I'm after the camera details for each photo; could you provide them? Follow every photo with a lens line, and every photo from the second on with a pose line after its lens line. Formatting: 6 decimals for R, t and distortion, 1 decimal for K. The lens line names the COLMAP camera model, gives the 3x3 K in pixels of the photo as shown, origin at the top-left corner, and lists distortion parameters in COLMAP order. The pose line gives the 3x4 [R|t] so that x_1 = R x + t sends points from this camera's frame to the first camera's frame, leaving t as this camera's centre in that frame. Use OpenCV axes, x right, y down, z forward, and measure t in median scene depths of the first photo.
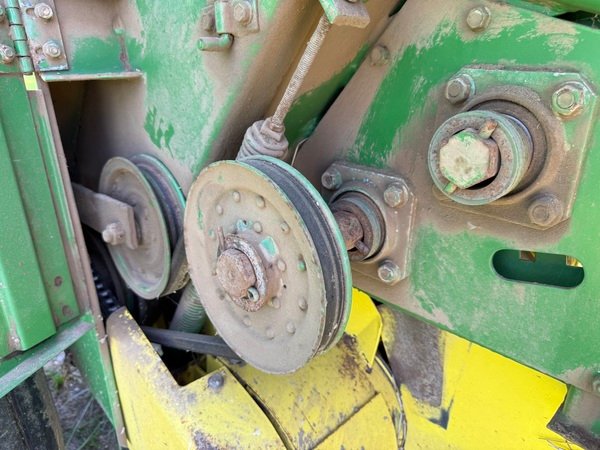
lens RADIAL K [[434.2, 0, 305.0], [0, 434.2, 230.6], [0, 0, 1]] dist [0.044375, -0.067656]
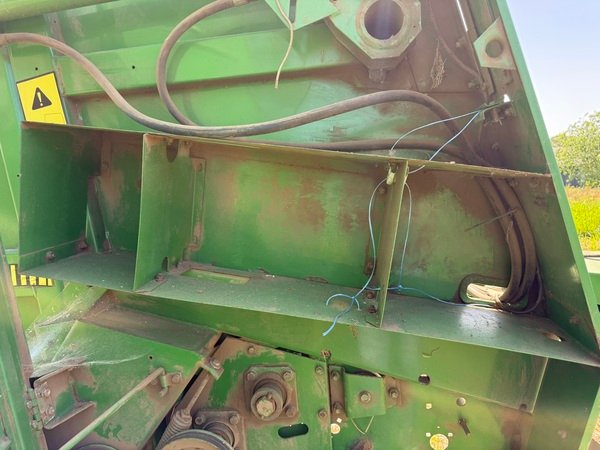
lens RADIAL K [[434.2, 0, 302.9], [0, 434.2, 225.4], [0, 0, 1]] dist [0.044375, -0.067656]
pose [[0.790079, -0.124677, 0.600192, -0.783482], [0.301541, 0.931496, -0.203443, -0.465970], [-0.533712, 0.341719, 0.773550, -1.371507]]
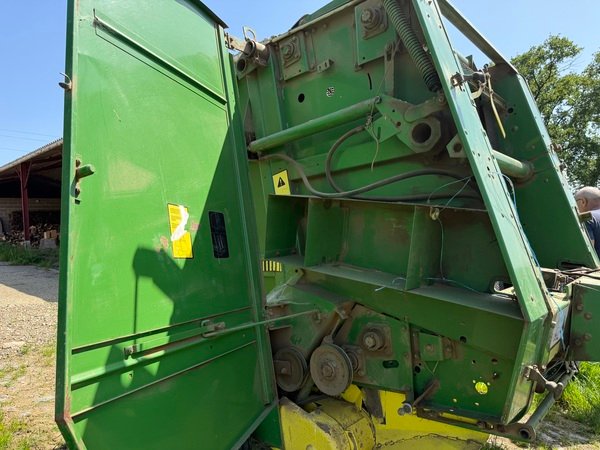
lens RADIAL K [[434.2, 0, 298.3], [0, 434.2, 219.8], [0, 0, 1]] dist [0.044375, -0.067656]
pose [[0.995438, -0.066784, 0.068146, -0.576239], [0.089865, 0.896241, -0.434369, 0.555288], [-0.032066, 0.438511, 0.898153, -3.307698]]
